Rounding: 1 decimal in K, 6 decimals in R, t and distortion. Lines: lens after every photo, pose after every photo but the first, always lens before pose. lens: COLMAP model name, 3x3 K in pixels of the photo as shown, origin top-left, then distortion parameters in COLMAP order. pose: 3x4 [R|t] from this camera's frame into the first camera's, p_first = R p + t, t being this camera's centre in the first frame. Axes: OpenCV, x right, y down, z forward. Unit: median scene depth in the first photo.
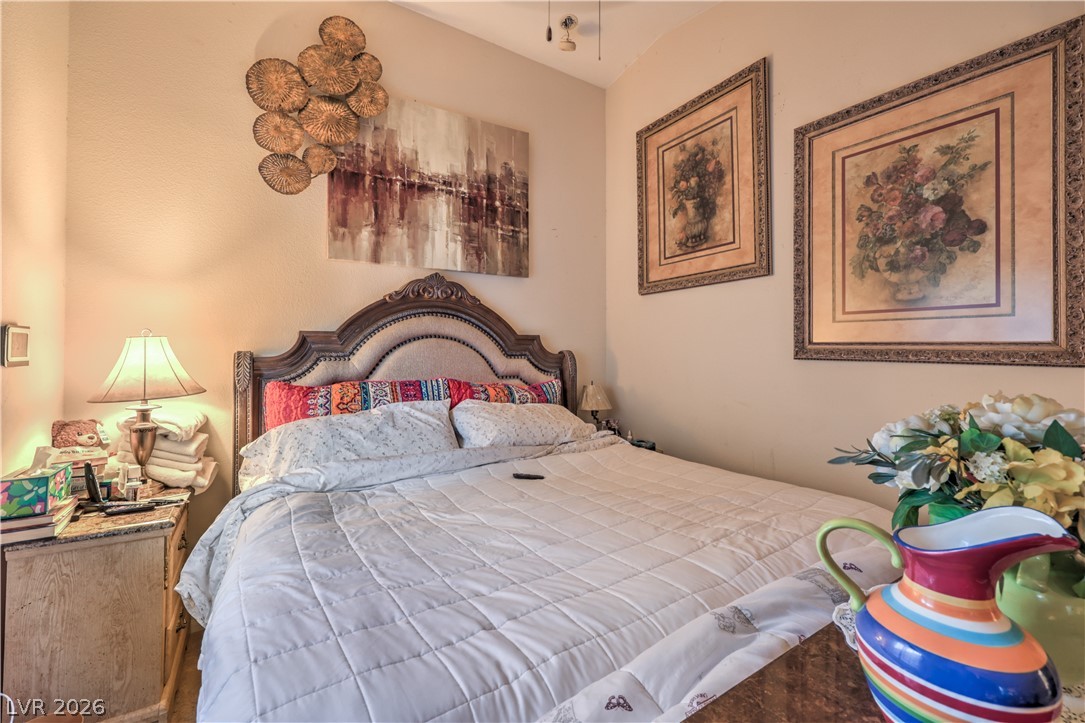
lens RADIAL K [[456.9, 0, 554.8], [0, 456.9, 341.3], [0, 0, 1]] dist [0.001030, 0.000001]
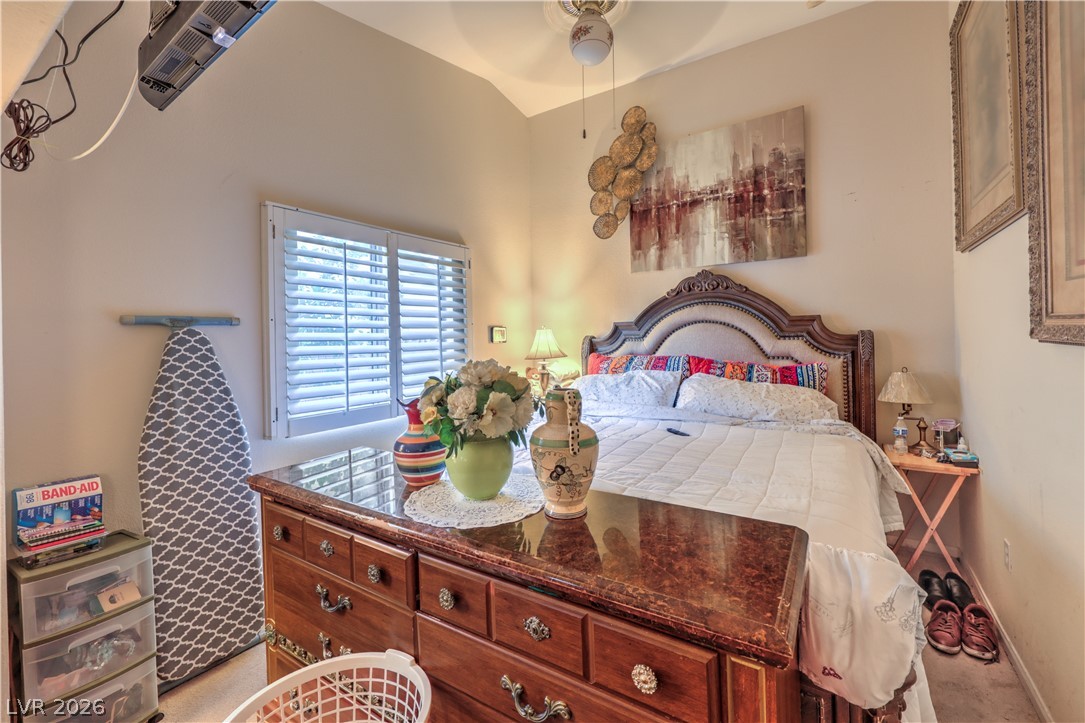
lens RADIAL K [[458.0, 0, 540.2], [0, 458.0, 334.5], [0, 0, 1]] dist [0.000258, -0.000025]
pose [[0.400140, -0.010525, -0.916394, 0.696605], [0.036291, 0.999332, 0.004369, 0.002270], [0.915735, -0.035005, 0.400254, 0.105145]]
